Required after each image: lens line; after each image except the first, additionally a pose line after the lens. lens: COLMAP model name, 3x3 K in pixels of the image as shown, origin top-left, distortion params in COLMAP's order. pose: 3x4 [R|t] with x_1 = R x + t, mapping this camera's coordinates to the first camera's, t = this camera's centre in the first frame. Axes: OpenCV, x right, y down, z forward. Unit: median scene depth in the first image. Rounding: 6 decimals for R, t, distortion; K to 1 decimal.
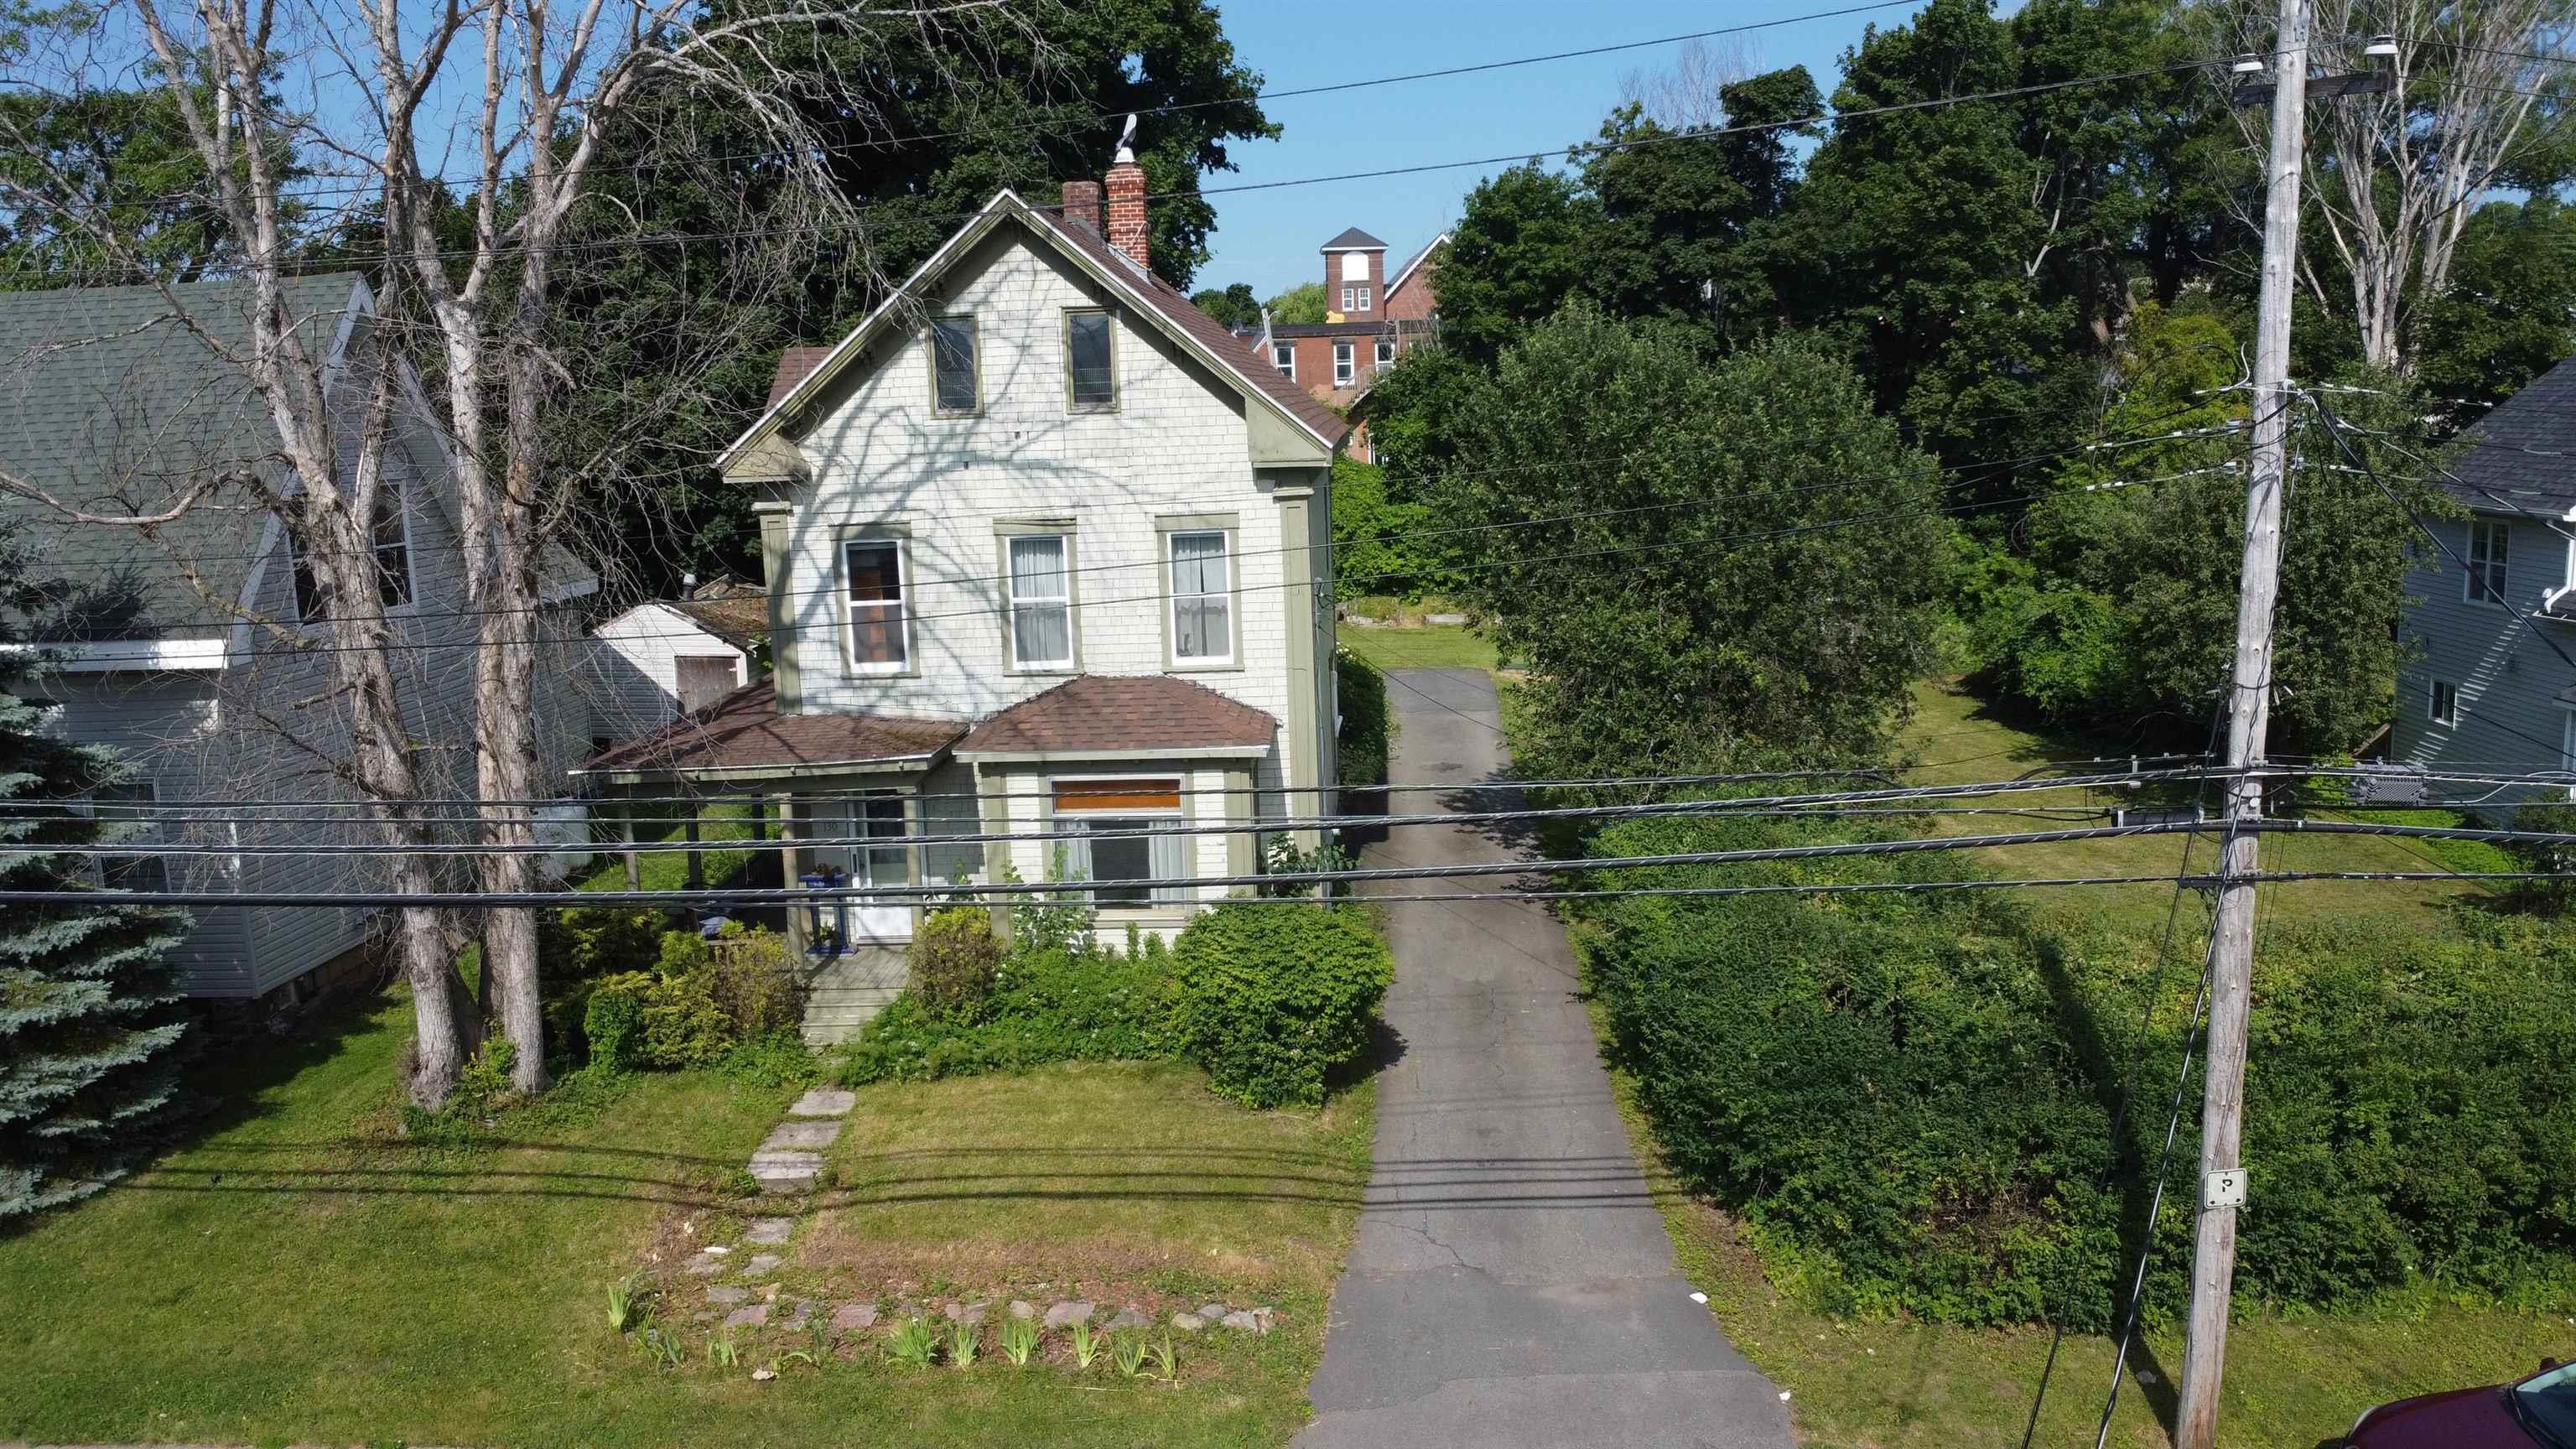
lens RADIAL K [[1877.0, 0, 1290.2], [0, 1877.0, 726.3], [0, 0, 1]] dist [-0.031148, -0.006240]
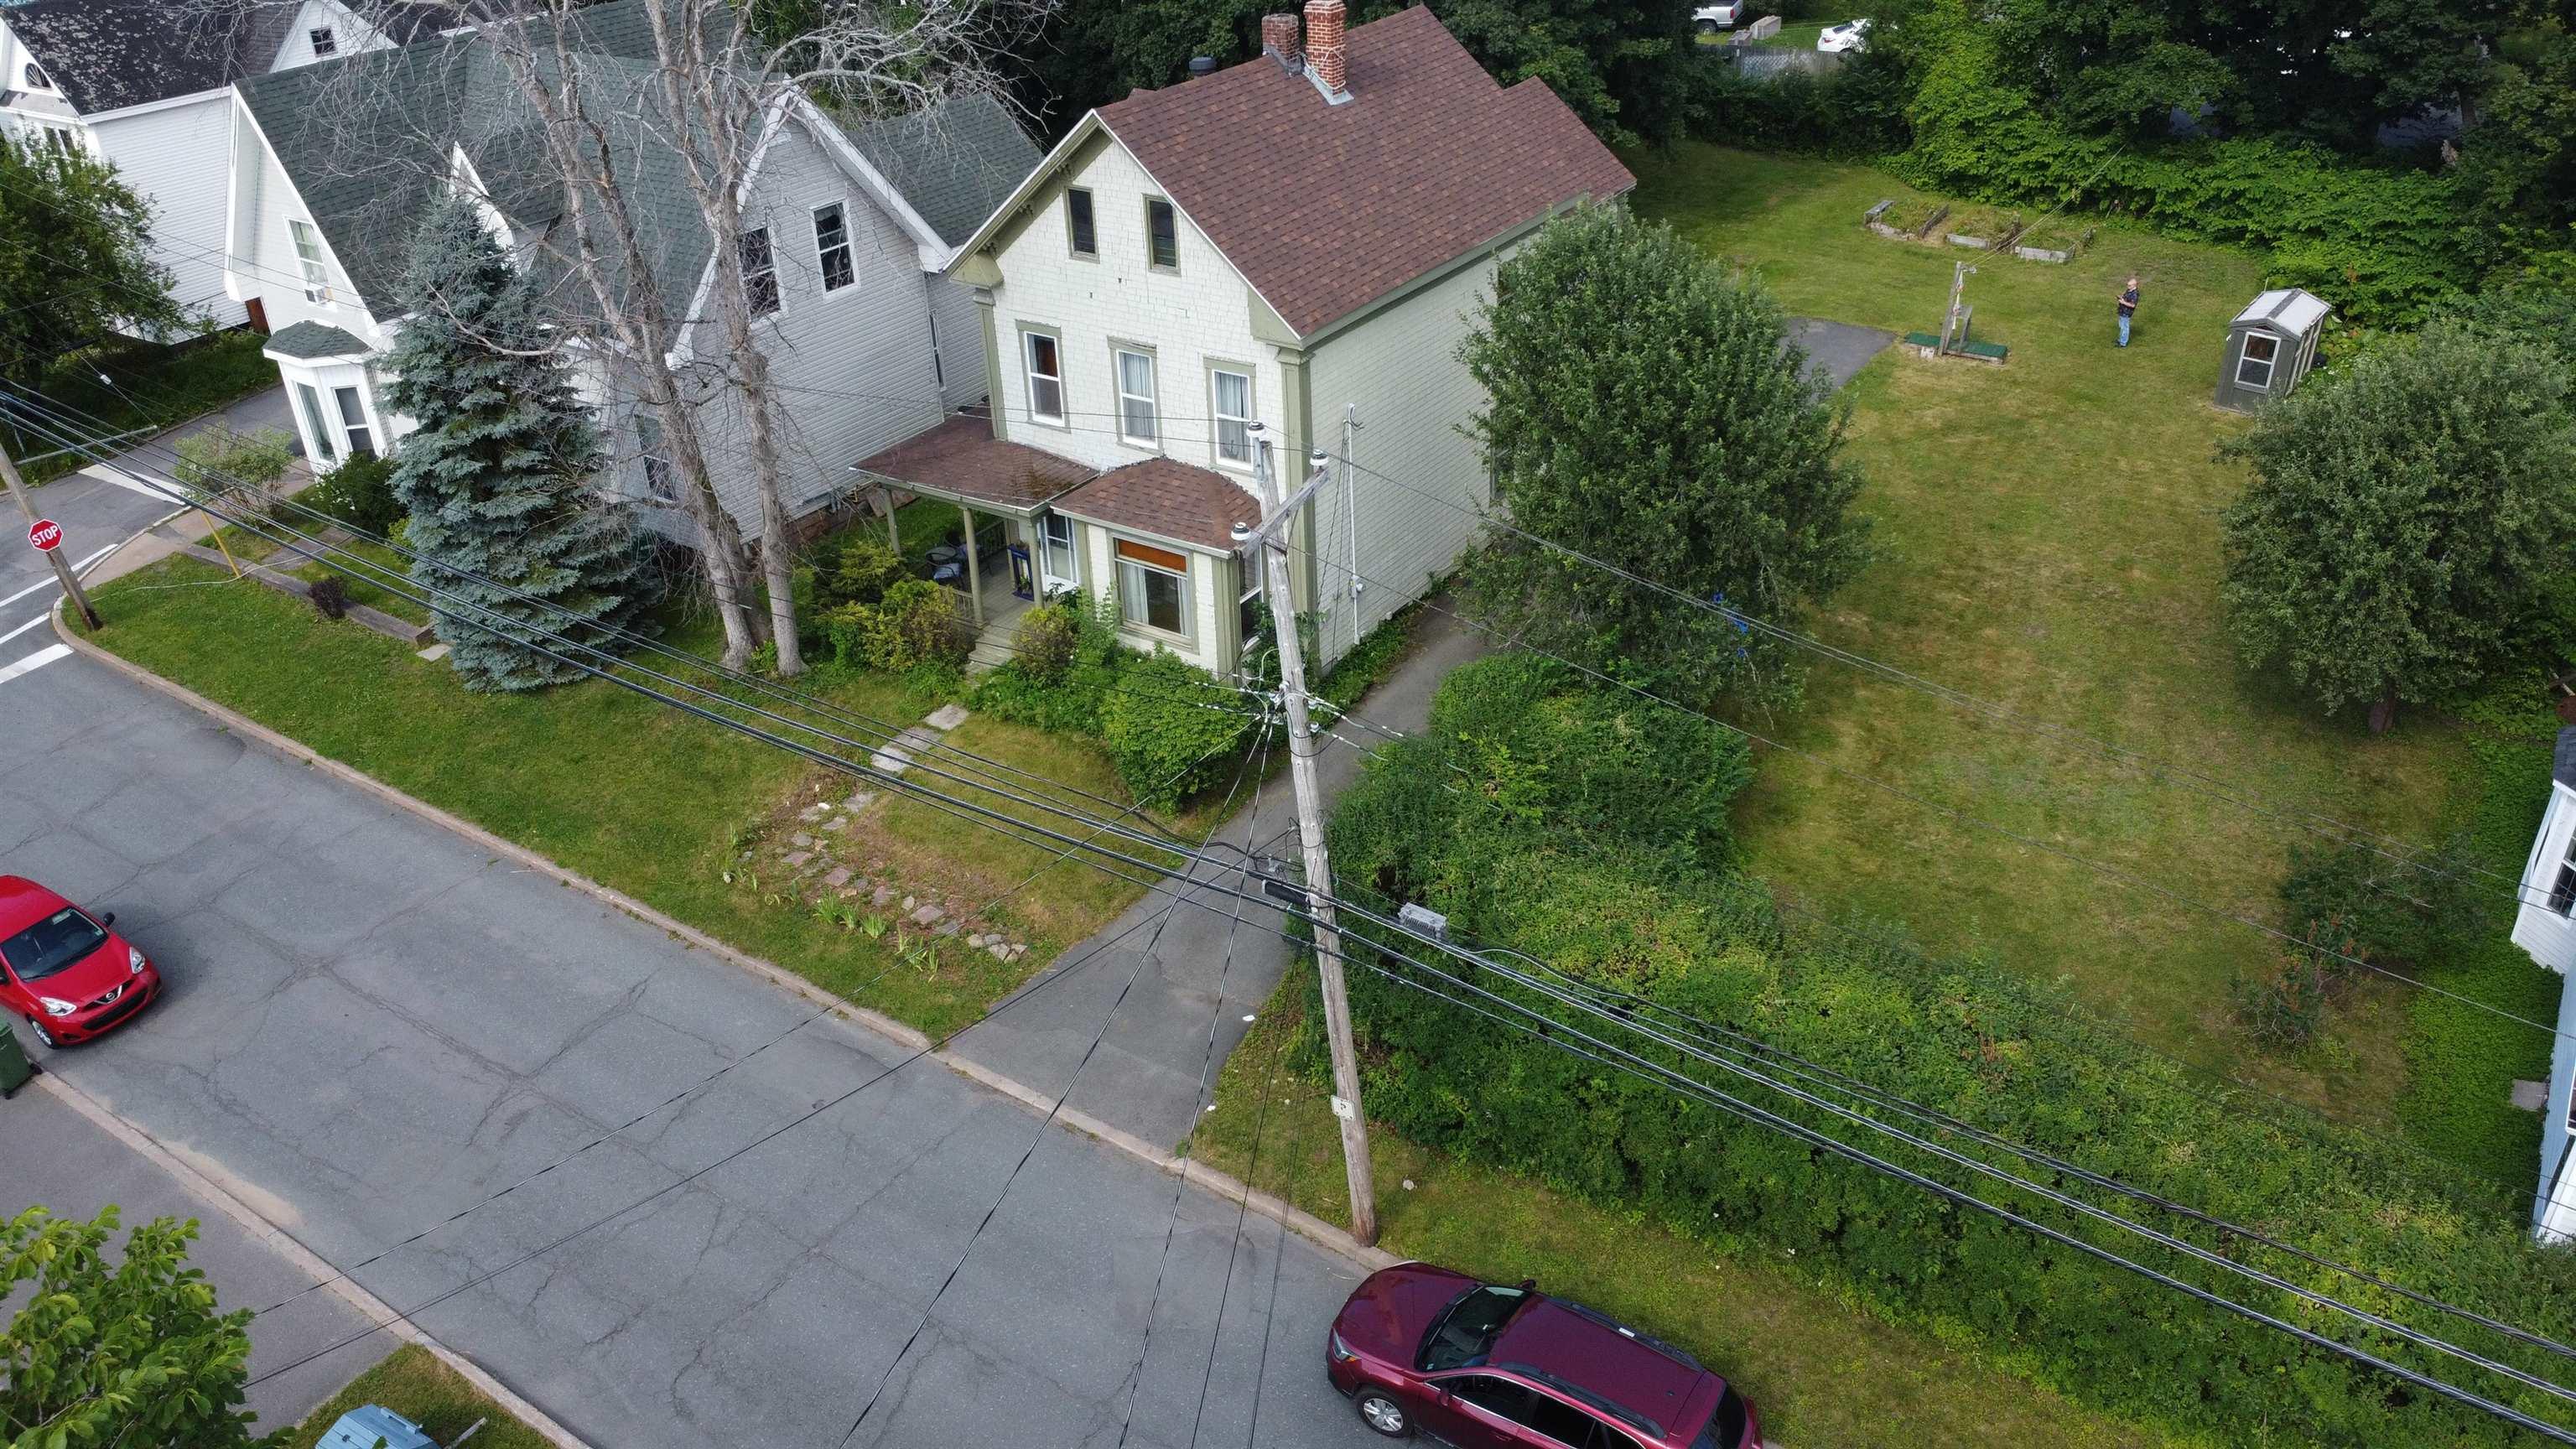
lens RADIAL K [[1877.0, 0, 1290.2], [0, 1877.0, 726.3], [0, 0, 1]] dist [-0.031148, -0.006240]
pose [[0.856614, 0.264697, -0.442885, 0.650261], [-0.084989, 0.919039, 0.384895, -0.394138], [0.508909, -0.292066, 0.809758, -0.129621]]
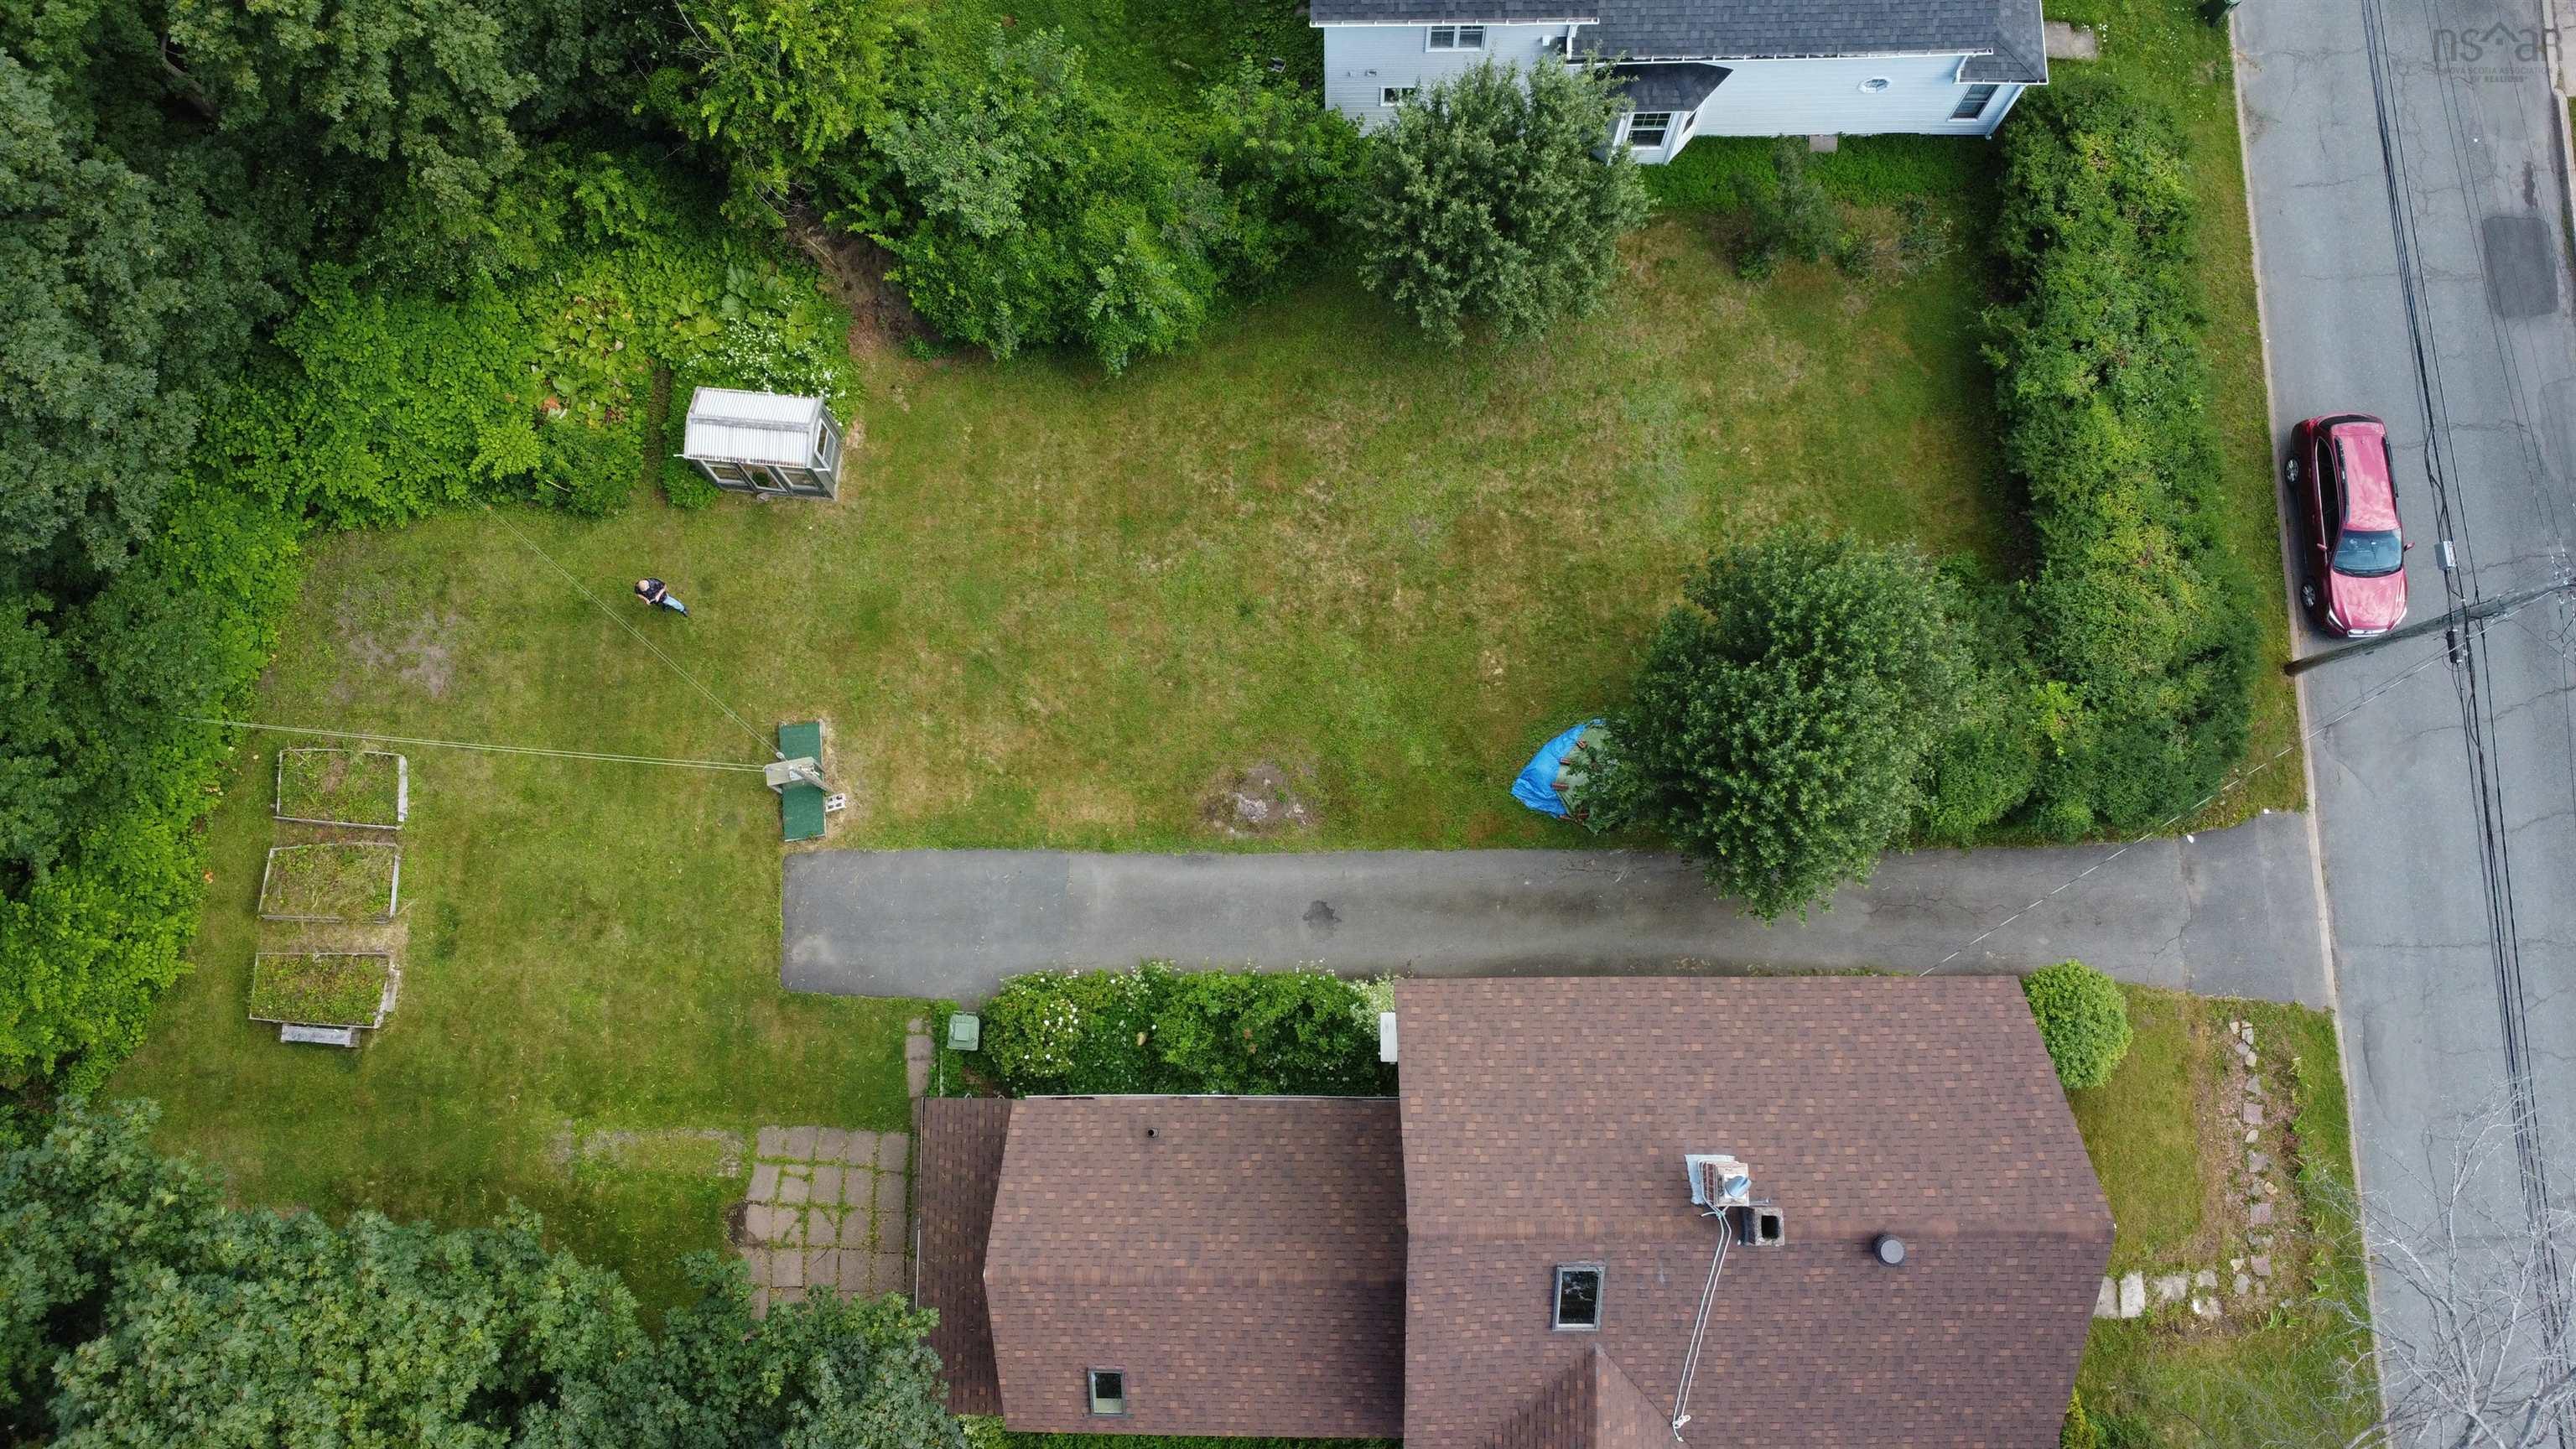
lens RADIAL K [[1877.0, 0, 1290.2], [0, 1877.0, 726.3], [0, 0, 1]] dist [-0.031148, -0.006240]
pose [[-0.053630, -0.973615, 0.221807, -0.072193], [0.194952, 0.207644, 0.958581, -1.564562], [-0.979345, 0.094651, 0.178672, 1.236201]]
